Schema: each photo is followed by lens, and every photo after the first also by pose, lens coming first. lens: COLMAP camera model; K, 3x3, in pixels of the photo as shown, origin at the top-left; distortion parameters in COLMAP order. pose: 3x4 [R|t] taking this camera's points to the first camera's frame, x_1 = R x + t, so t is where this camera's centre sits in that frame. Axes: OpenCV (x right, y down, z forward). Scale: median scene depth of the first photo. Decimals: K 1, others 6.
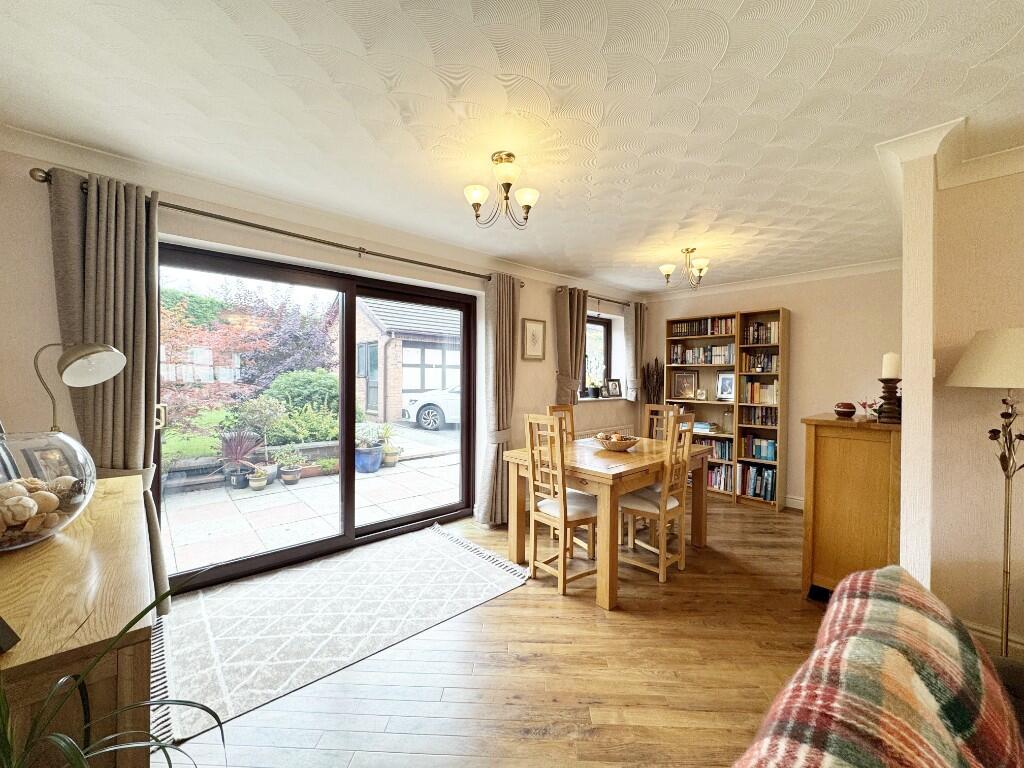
lens RADIAL K [[406.8, 0, 512.0], [0, 406.8, 384.0], [0, 0, 1]] dist [-0.001389, -0.000580]
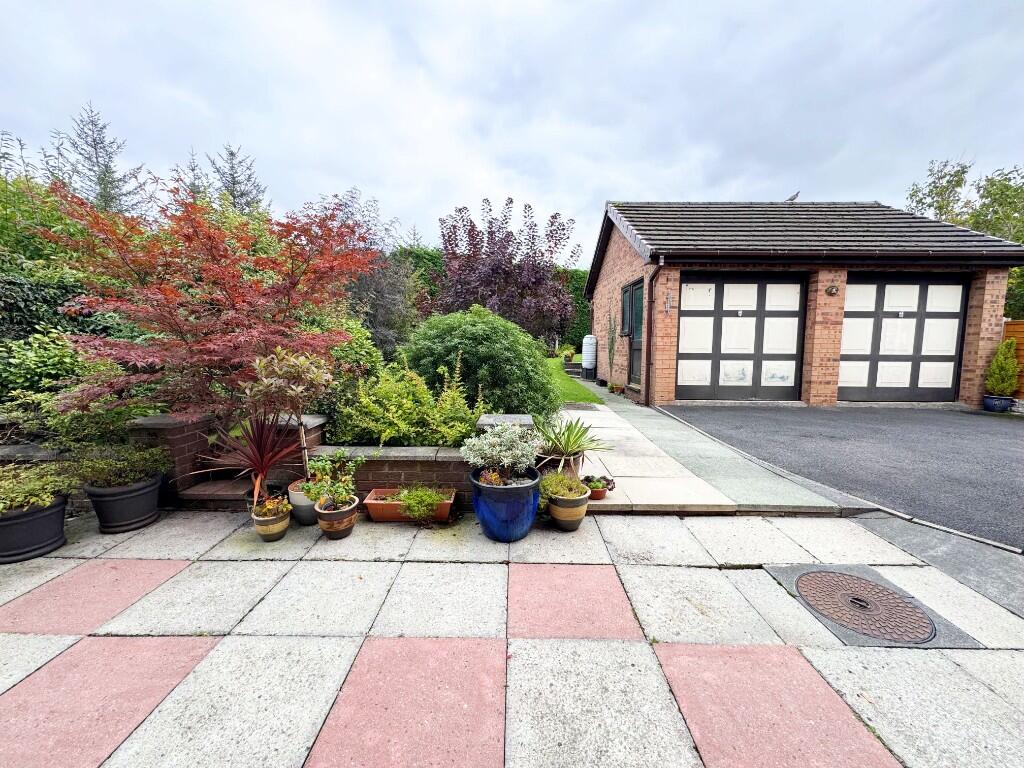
lens RADIAL K [[406.8, 0, 512.0], [0, 406.8, 384.0], [0, 0, 1]] dist [-0.001389, -0.000580]
pose [[0.734393, 0.058485, -0.676200, -0.037662], [-0.008718, 0.997011, 0.076764, 0.014215], [0.678668, -0.050480, 0.732708, 0.376621]]
